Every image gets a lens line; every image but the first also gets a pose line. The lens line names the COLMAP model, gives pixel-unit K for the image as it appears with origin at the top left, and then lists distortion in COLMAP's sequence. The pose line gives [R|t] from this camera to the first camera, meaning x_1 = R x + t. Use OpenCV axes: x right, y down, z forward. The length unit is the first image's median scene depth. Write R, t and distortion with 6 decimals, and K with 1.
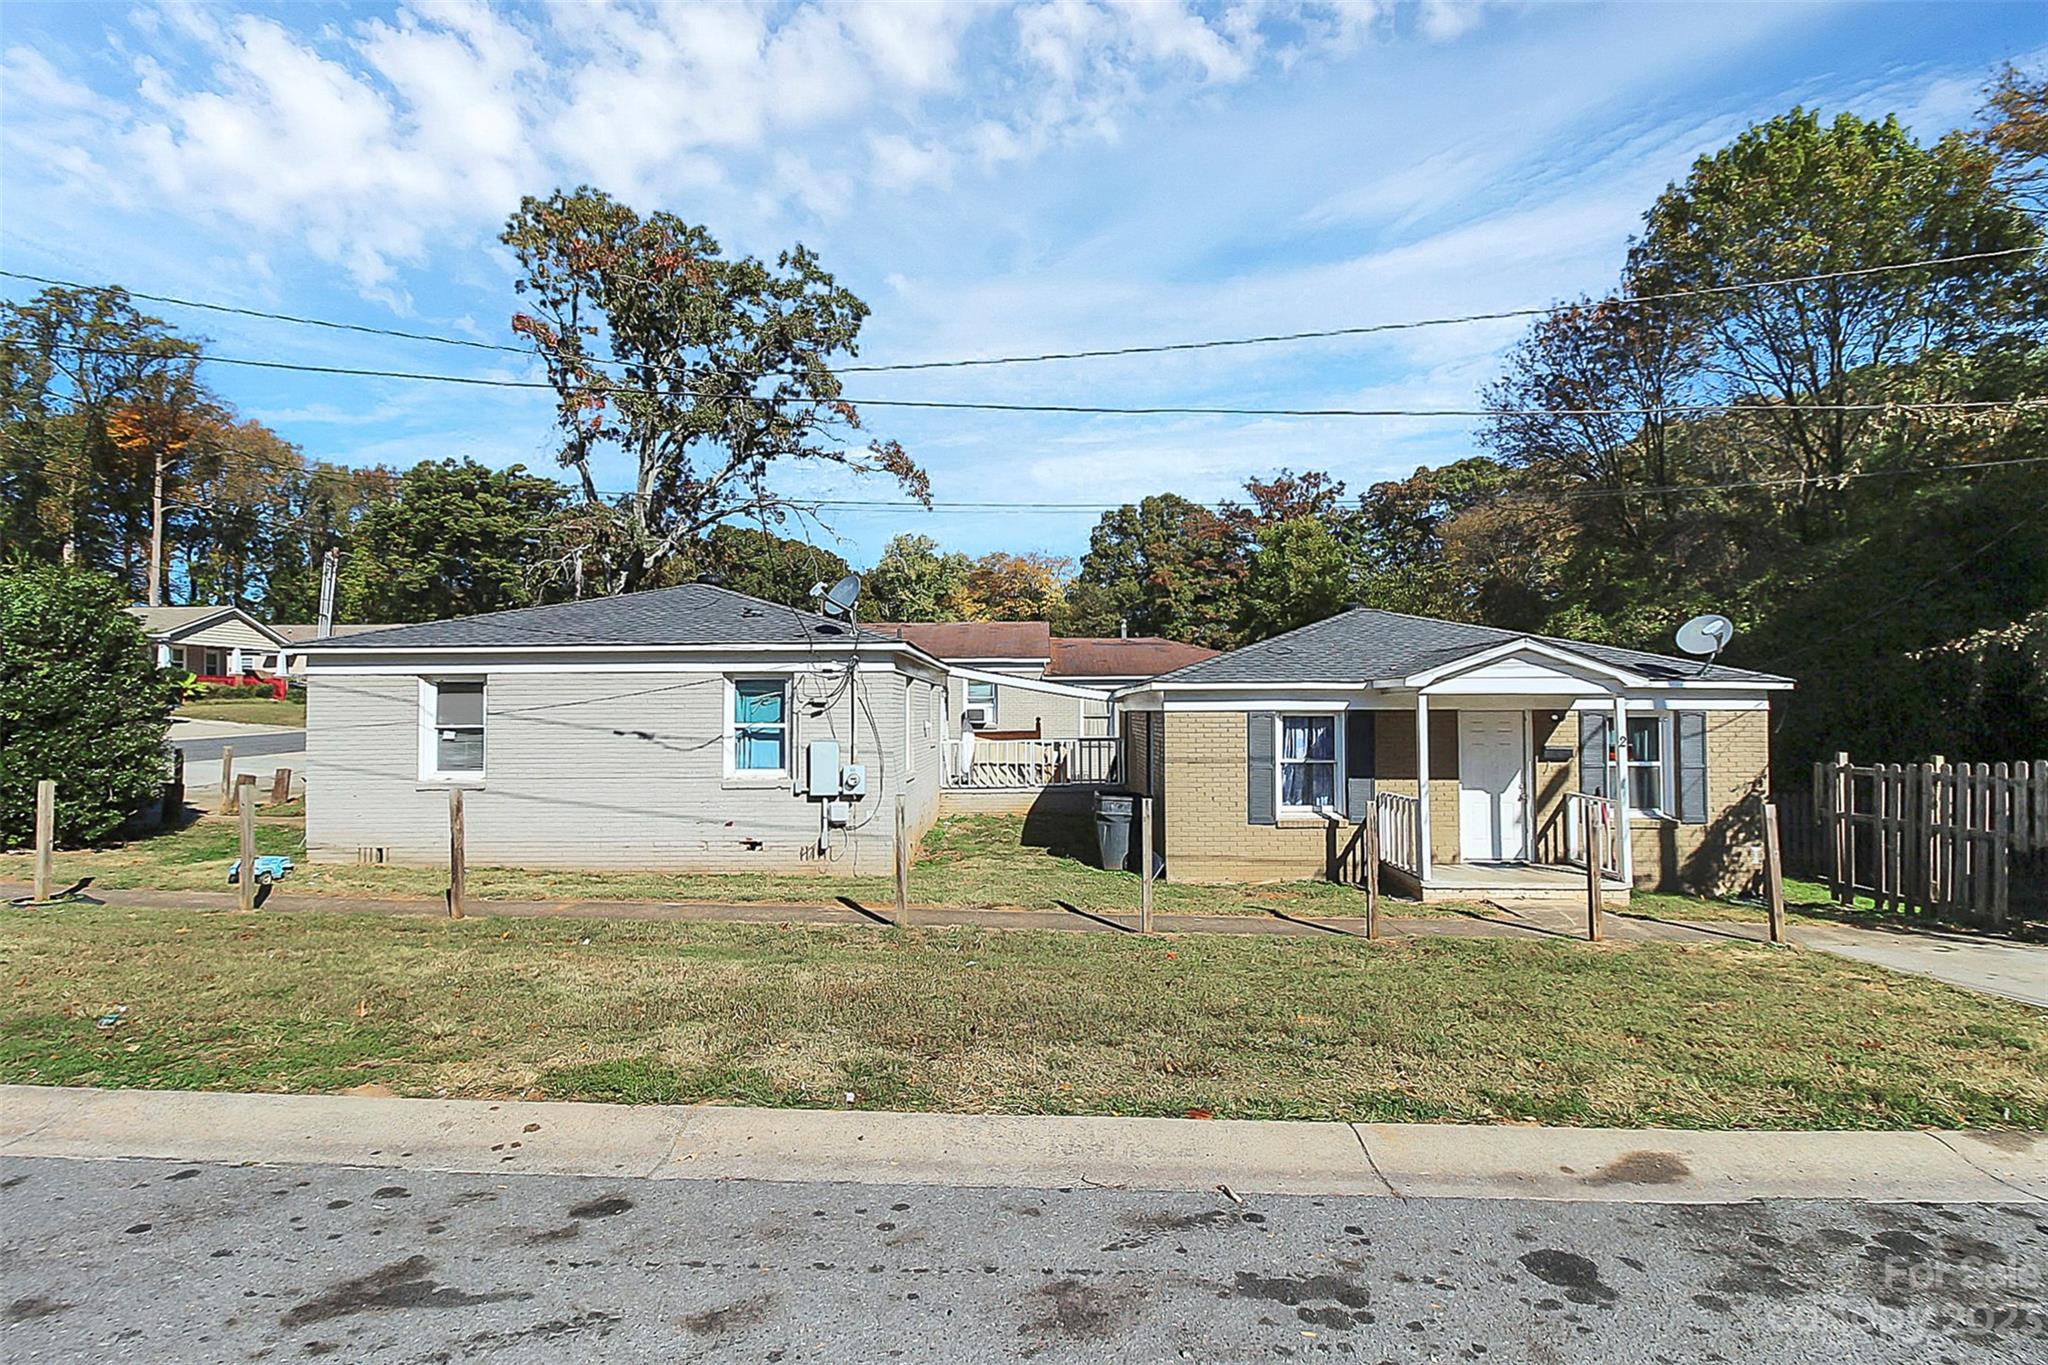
lens RADIAL K [[954.4, 0, 1024.0], [0, 954.4, 682.5], [0, 0, 1]] dist [-0.002748, -0.000508]
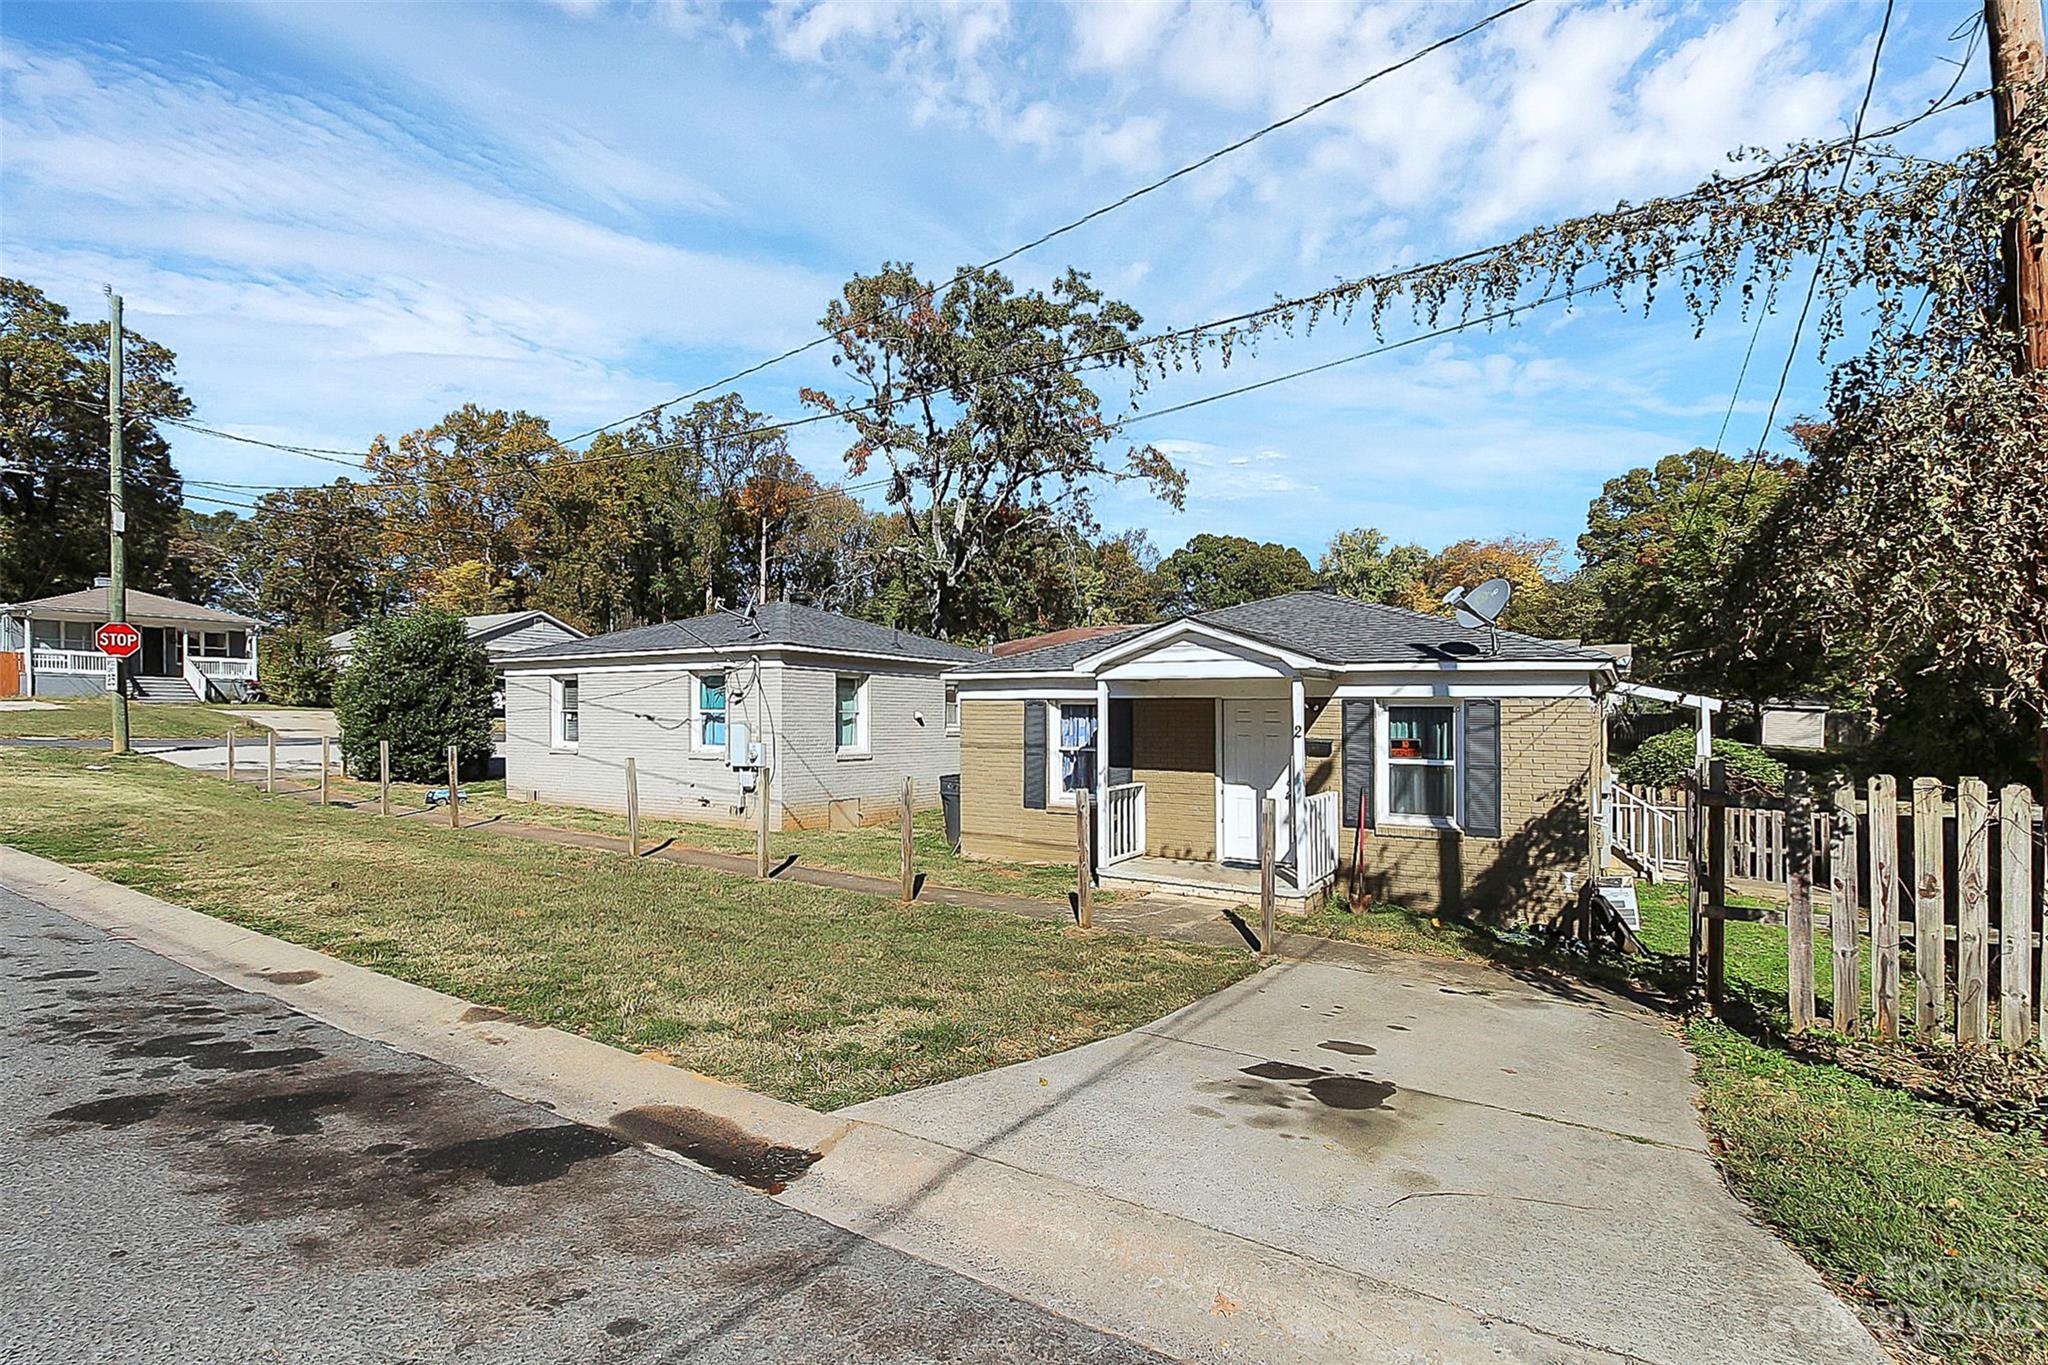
lens RADIAL K [[999.8, 0, 1026.3], [0, 999.8, 717.3], [0, 0, 1]] dist [-0.001450, -0.000882]
pose [[0.855264, 0.008880, -0.518117, 0.788296], [0.003441, 0.999734, 0.022814, 0.024067], [0.518181, -0.021294, 0.855006, 0.062566]]
